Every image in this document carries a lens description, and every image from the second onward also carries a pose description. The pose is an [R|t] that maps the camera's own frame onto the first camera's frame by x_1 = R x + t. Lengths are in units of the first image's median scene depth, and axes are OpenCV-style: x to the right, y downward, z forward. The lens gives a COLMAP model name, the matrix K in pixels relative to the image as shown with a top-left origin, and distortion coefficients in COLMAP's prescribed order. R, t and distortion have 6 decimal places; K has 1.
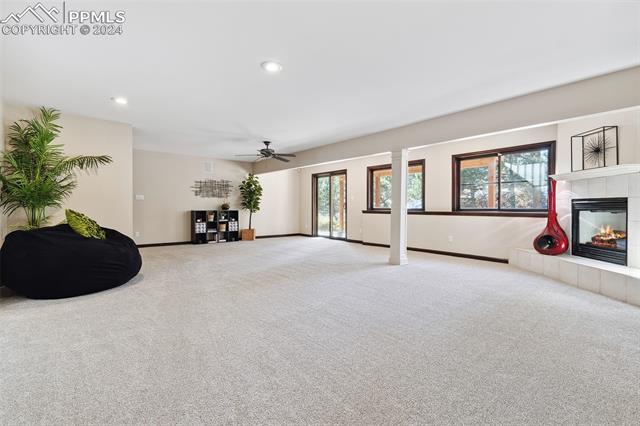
lens RADIAL K [[302.9, 0, 319.1], [0, 302.9, 206.4], [0, 0, 1]] dist [0.014862, -0.000133]
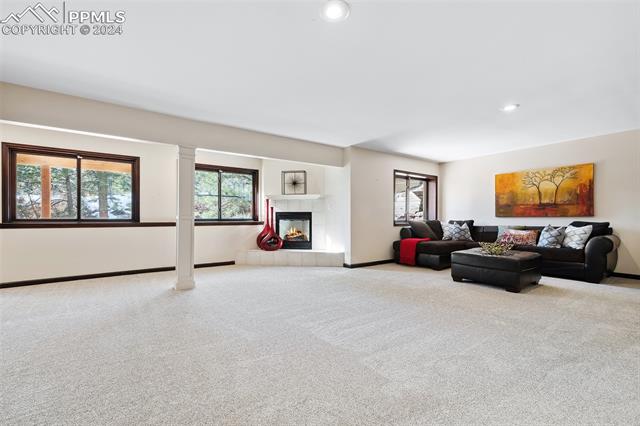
lens RADIAL K [[280.0, 0, 319.1], [0, 280.0, 217.1], [0, 0, 1]] dist [0.012060, -0.000587]
pose [[0.031751, 0.000680, 0.999496, -0.526741], [-0.005231, 0.999986, -0.000514, 0.001183], [-0.999482, -0.005212, 0.031754, 0.692694]]
